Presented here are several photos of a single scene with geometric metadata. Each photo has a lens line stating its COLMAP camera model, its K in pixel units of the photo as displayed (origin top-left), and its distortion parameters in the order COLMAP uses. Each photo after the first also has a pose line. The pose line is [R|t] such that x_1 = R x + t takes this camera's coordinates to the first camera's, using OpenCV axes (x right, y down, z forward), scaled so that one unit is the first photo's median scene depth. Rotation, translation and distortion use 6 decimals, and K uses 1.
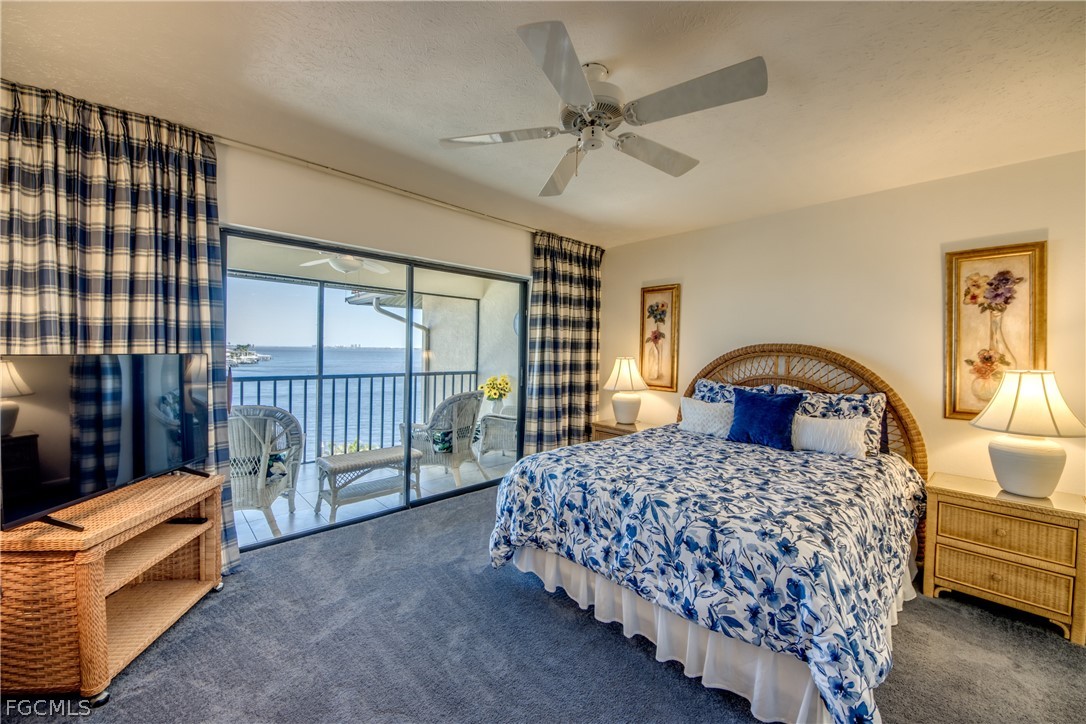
lens RADIAL K [[418.5, 0, 533.1], [0, 418.5, 351.0], [0, 0, 1]] dist [0.028251, -0.017652]
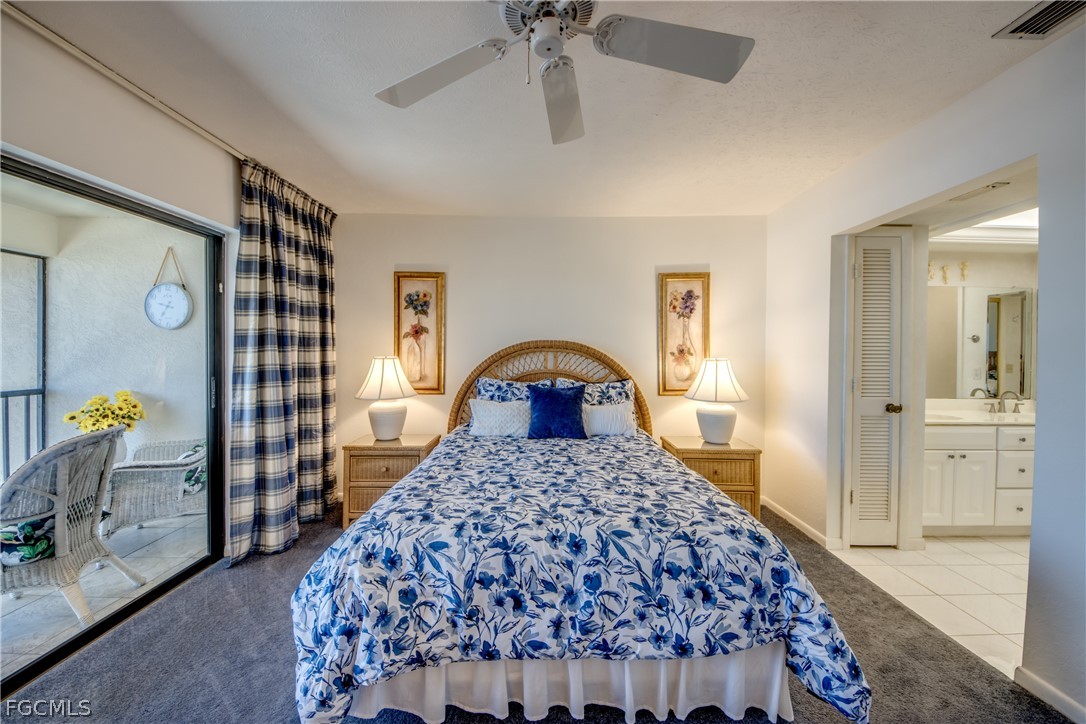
lens RADIAL K [[418.5, 0, 551.1], [0, 418.5, 355.7], [0, 0, 1]] dist [0.028251, -0.017652]
pose [[0.664343, -0.024654, 0.747021, -0.267501], [0.009117, 0.999649, 0.024883, -0.005235], [-0.747372, -0.009720, 0.664334, 0.381174]]
